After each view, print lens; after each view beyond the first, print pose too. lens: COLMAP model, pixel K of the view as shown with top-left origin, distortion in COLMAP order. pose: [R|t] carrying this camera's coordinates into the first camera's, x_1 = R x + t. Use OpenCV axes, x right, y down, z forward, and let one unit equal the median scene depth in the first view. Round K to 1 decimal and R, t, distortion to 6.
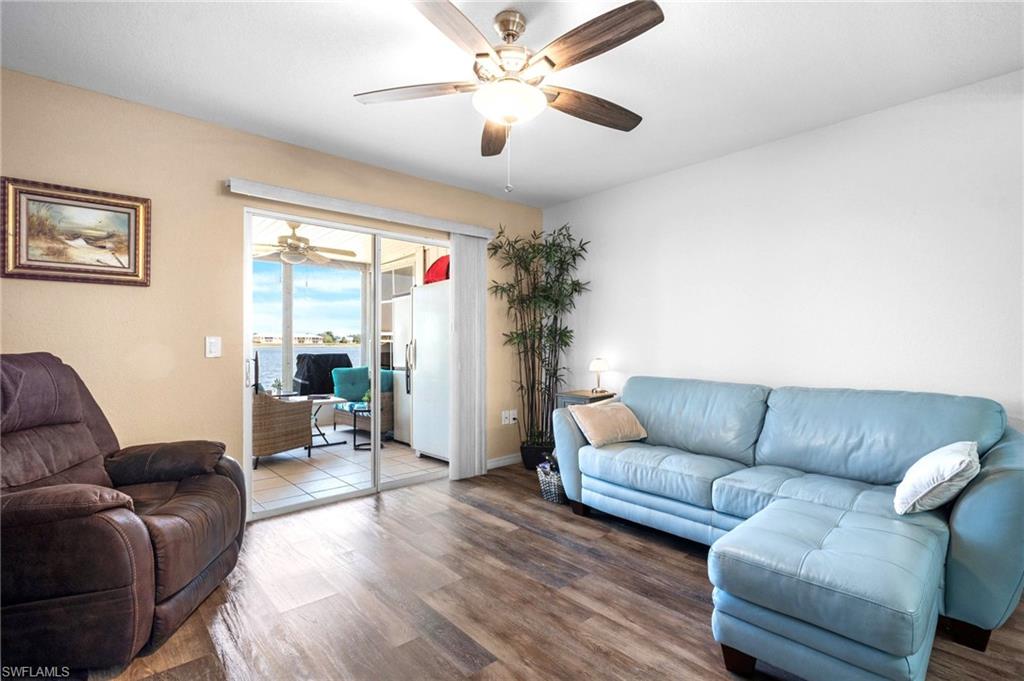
lens RADIAL K [[476.9, 0, 512.0], [0, 476.9, 340.5], [0, 0, 1]] dist [0.000524, -0.006041]
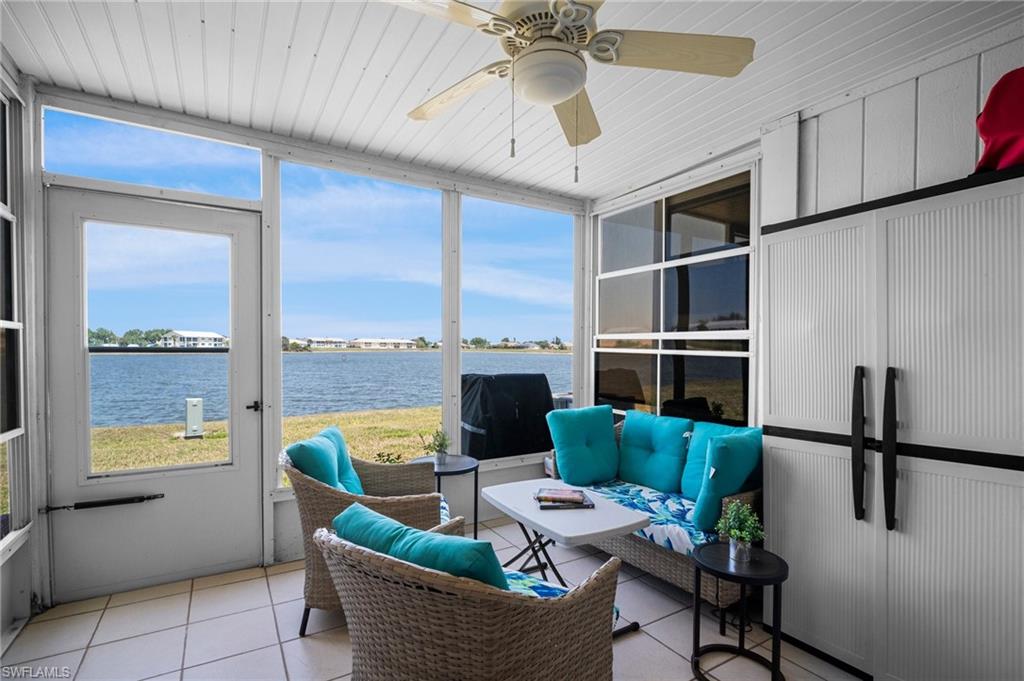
lens RADIAL K [[476.9, 0, 512.0], [0, 476.9, 340.5], [0, 0, 1]] dist [0.000524, -0.006041]
pose [[0.984071, 0.003531, -0.177740, -0.420283], [-0.005737, 0.999913, -0.011898, -0.002432], [0.177682, 0.012728, 0.984006, 0.692181]]
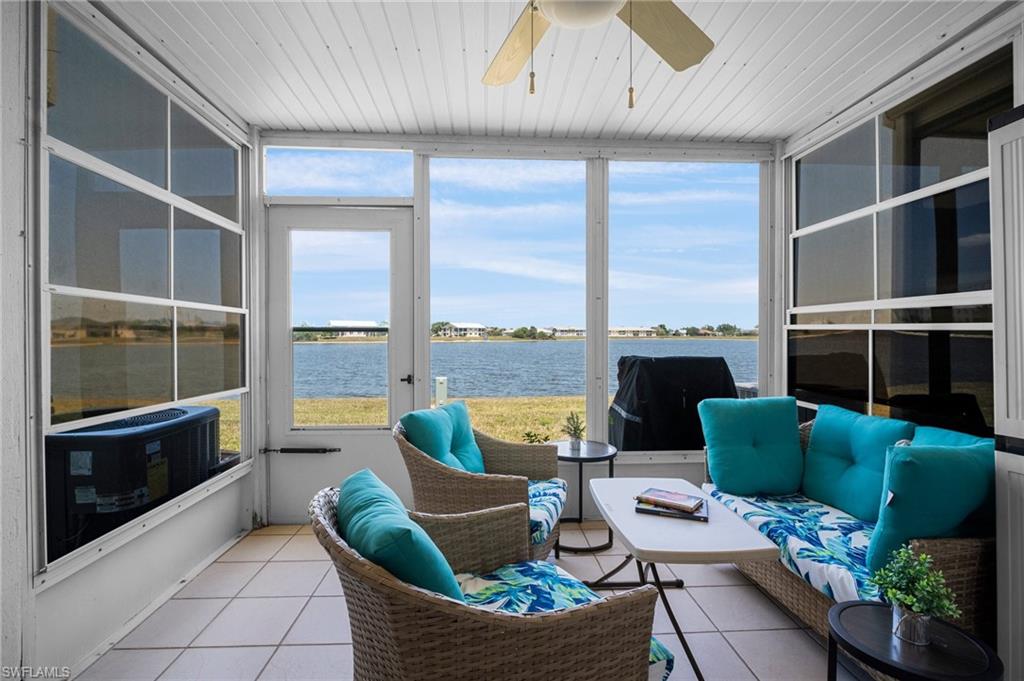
lens RADIAL K [[479.9, 0, 509.9], [0, 479.9, 323.8], [0, 0, 1]] dist [-0.000404, -0.007533]
pose [[0.781619, -0.015621, -0.623561, -0.325921], [0.003208, 0.999774, -0.021026, 0.009338], [0.623748, 0.014434, 0.781492, 0.771927]]
